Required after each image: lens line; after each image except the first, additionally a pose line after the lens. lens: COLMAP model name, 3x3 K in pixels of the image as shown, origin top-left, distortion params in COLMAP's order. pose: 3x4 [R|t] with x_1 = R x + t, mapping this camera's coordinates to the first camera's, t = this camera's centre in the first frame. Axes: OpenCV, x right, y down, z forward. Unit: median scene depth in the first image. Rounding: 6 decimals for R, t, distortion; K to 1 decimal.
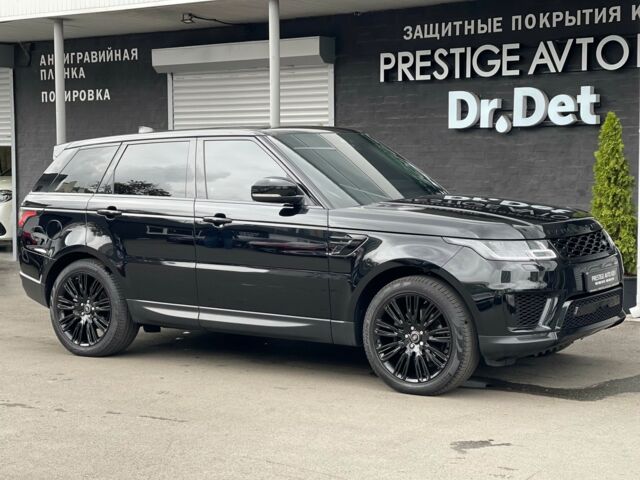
lens RADIAL K [[1157.9, 0, 320.0], [0, 1157.9, 240.0], [0, 0, 1]] dist [0.297861, -0.935682]
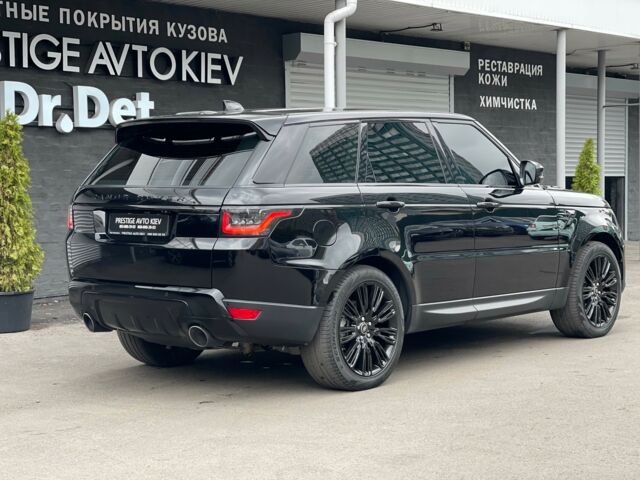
lens RADIAL K [[1157.9, 0, 320.0], [0, 1157.9, 240.0], [0, 0, 1]] dist [0.297861, -0.935682]
pose [[0.109558, -0.045571, 0.992935, -0.786188], [0.077448, 0.996303, 0.037180, -0.027695], [-0.990959, 0.072827, 0.112682, 0.740559]]
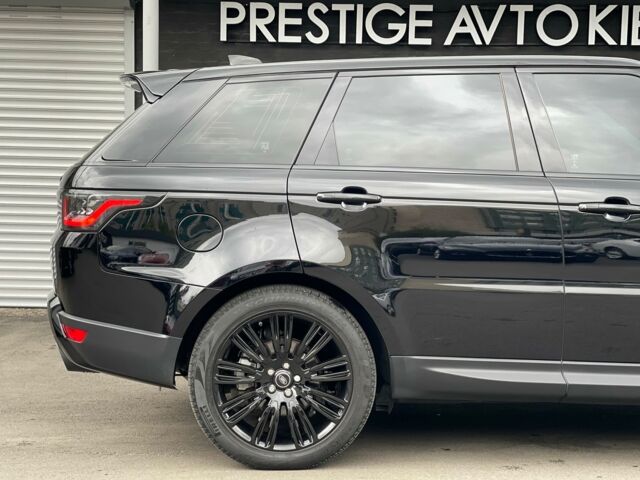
lens RADIAL K [[1157.9, 0, 320.0], [0, 1157.9, 240.0], [0, 0, 1]] dist [0.297861, -0.935682]
pose [[0.810574, -0.007660, 0.585586, -0.373060], [0.020838, 0.999659, -0.015767, 0.002957], [-0.585265, 0.024983, 0.810457, 0.419849]]
